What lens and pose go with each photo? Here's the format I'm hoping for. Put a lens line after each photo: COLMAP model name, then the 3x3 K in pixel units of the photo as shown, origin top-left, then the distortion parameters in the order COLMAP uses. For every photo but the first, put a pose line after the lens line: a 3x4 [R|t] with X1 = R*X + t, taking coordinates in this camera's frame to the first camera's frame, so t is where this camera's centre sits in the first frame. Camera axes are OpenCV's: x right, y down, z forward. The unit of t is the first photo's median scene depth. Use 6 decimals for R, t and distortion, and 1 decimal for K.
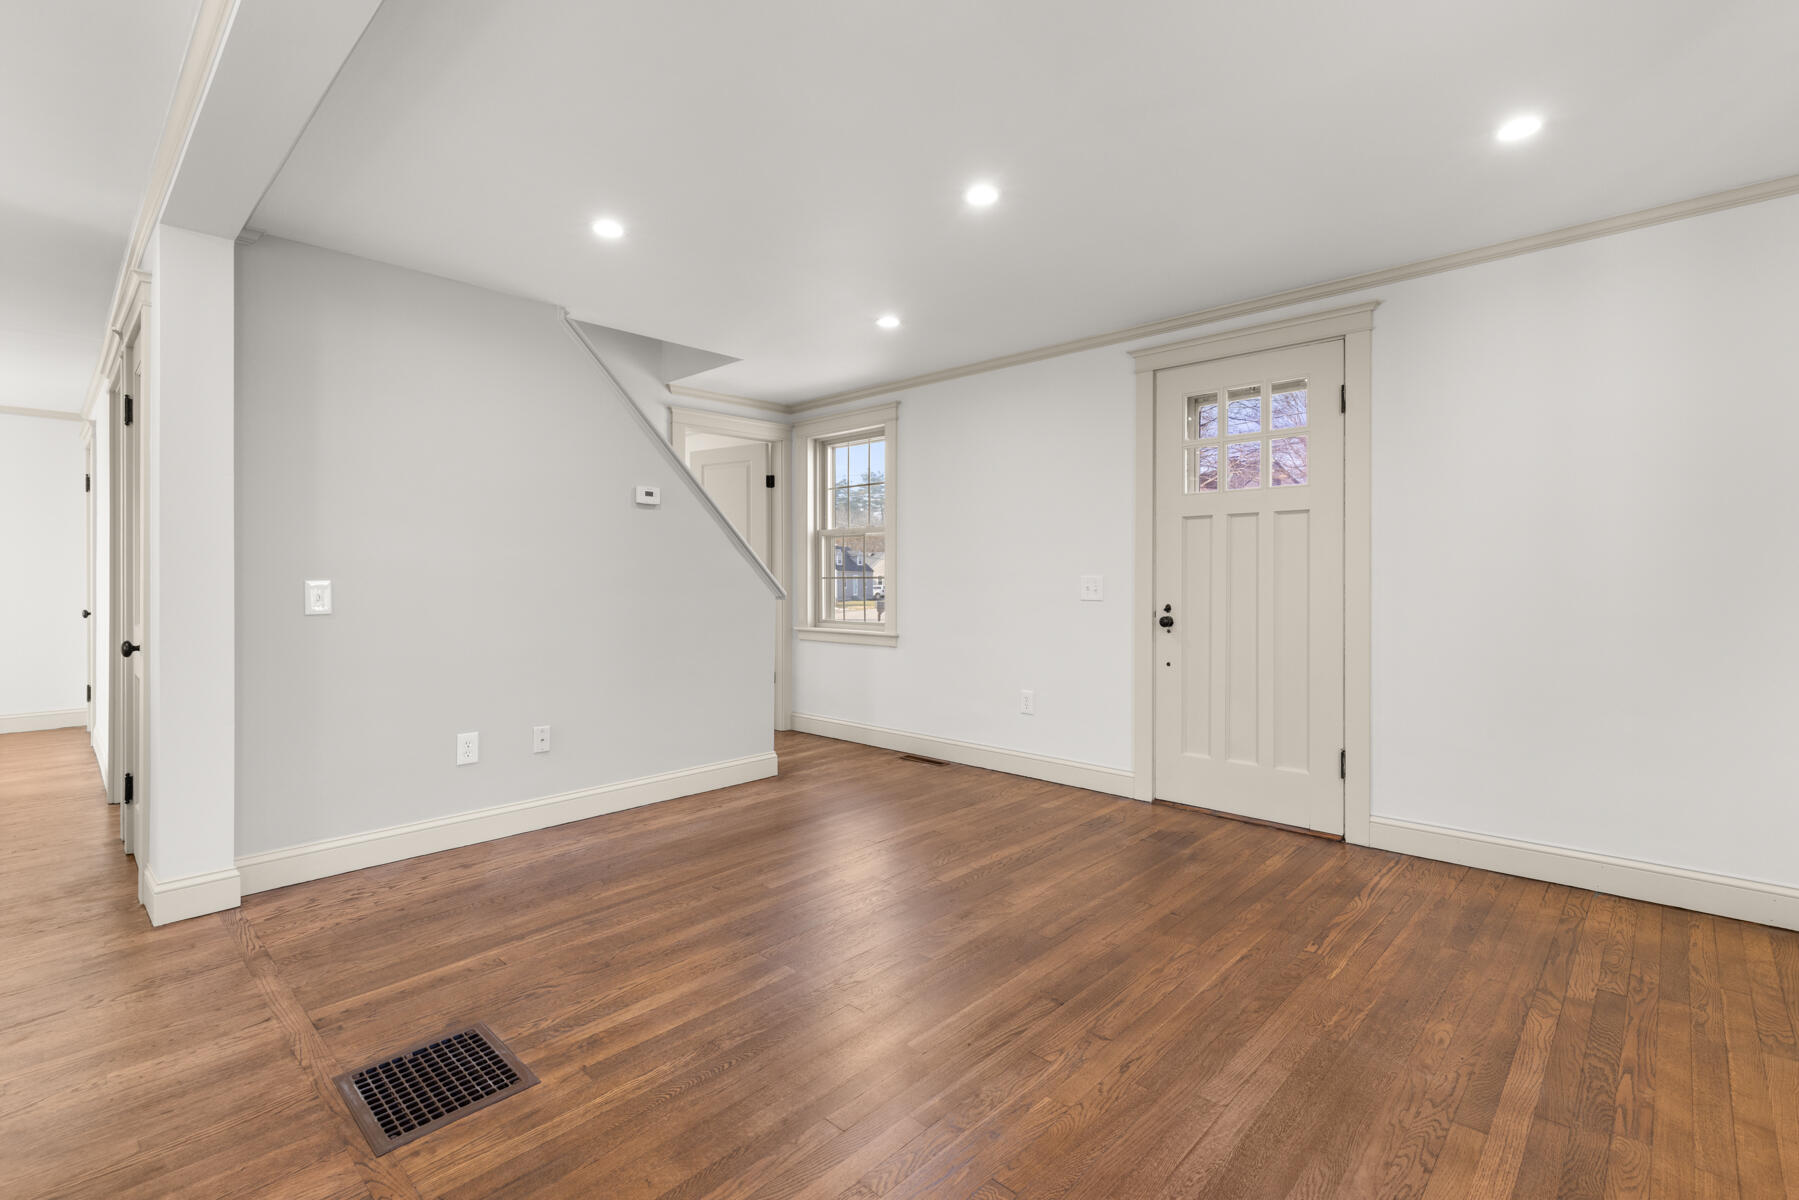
lens RADIAL K [[808.8, 0, 899.0], [0, 808.8, 571.5], [0, 0, 1]] dist [0.009965, -0.001390]
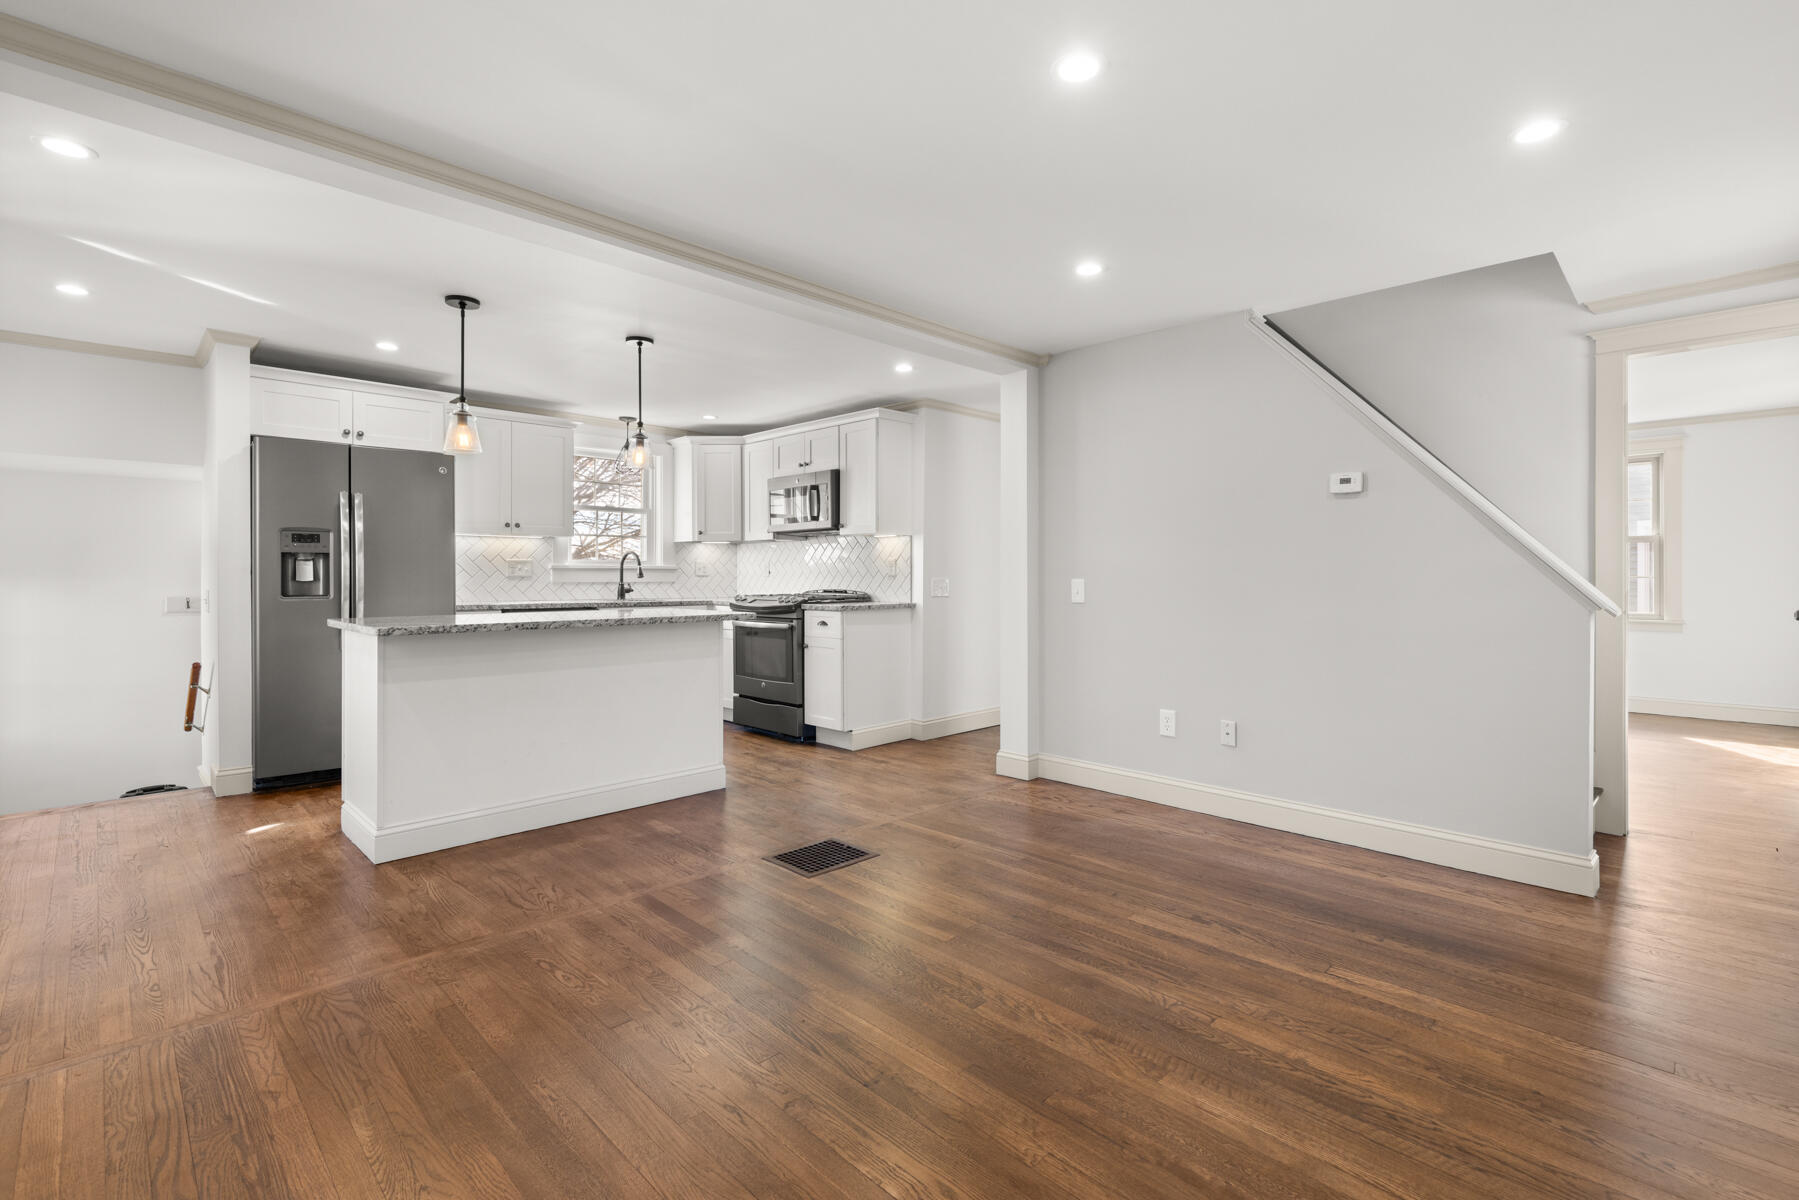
lens RADIAL K [[808.8, 0, 923.5], [0, 808.8, 566.7], [0, 0, 1]] dist [0.009965, -0.001390]
pose [[-0.016045, -0.008783, -0.999833, 0.652025], [0.006152, 0.999942, -0.008882, -0.000566], [0.999852, -0.006293, -0.015990, 0.667000]]
